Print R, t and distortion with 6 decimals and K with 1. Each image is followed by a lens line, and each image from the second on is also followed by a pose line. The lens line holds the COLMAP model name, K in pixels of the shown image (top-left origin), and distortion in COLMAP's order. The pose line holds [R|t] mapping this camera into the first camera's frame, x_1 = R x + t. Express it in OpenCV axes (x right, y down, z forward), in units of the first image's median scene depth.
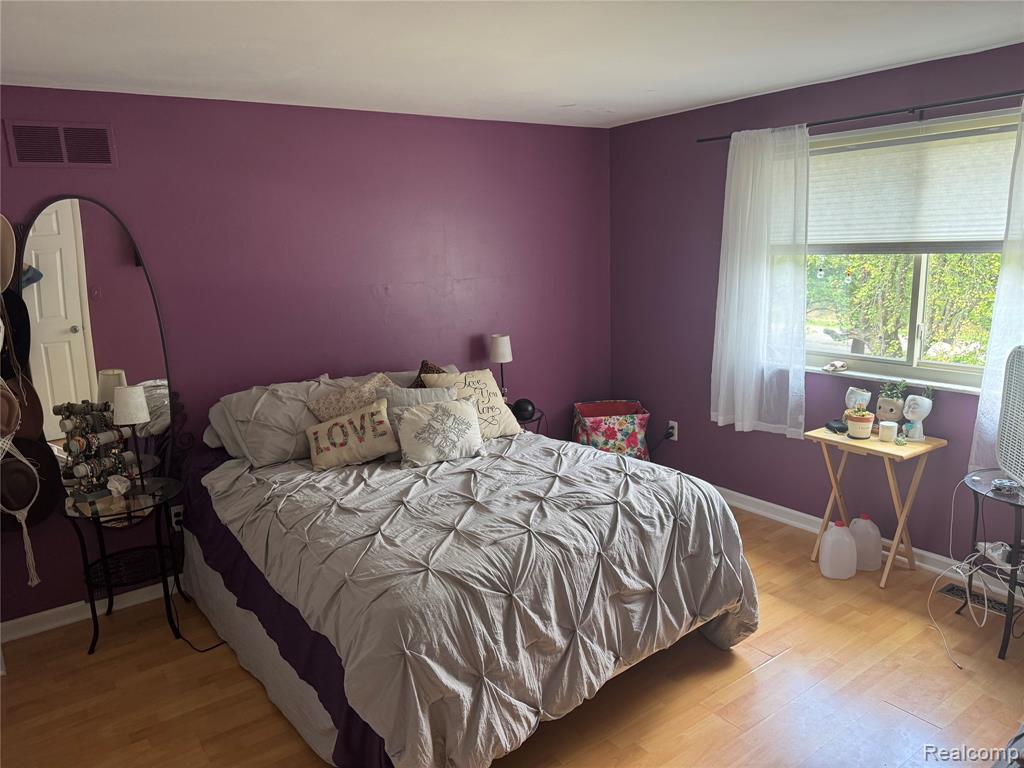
lens RADIAL K [[773.4, 0, 512.0], [0, 773.4, 384.0], [0, 0, 1]] dist [-0.002988, -0.000811]
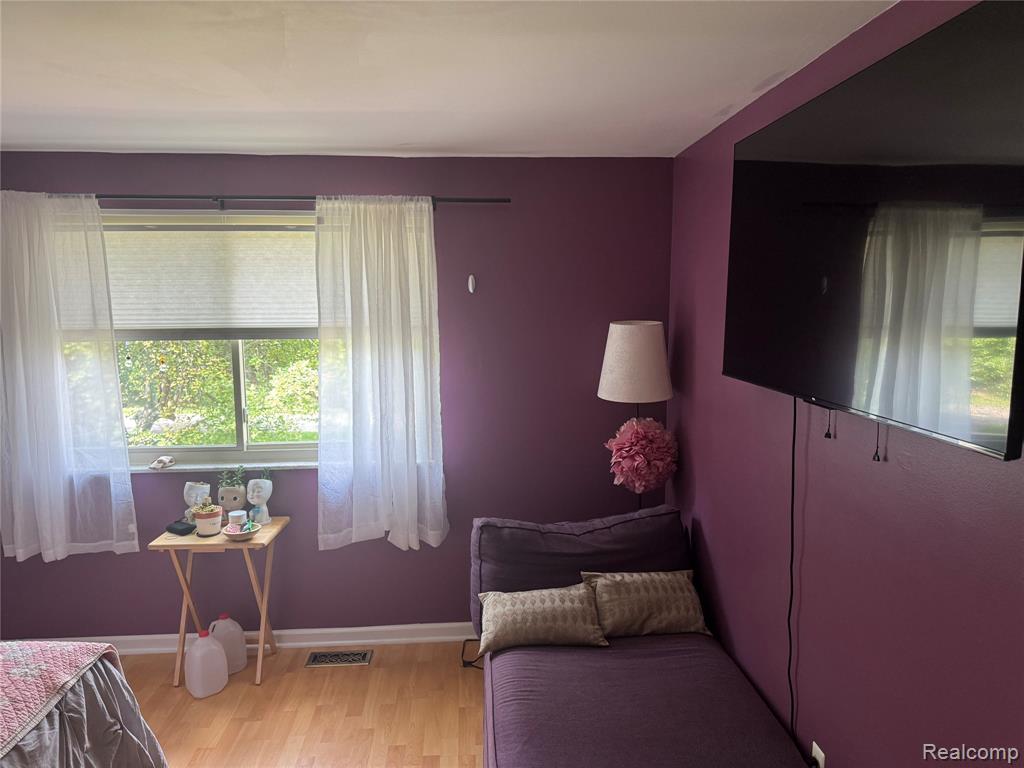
lens RADIAL K [[721.9, 0, 512.0], [0, 721.9, 384.0], [0, 0, 1]] dist [-0.002008, -0.006901]
pose [[0.501558, -0.063019, 0.862826, -0.108009], [0.145602, 0.989266, -0.012384, -0.046001], [-0.852784, 0.131841, 0.505350, 0.219251]]
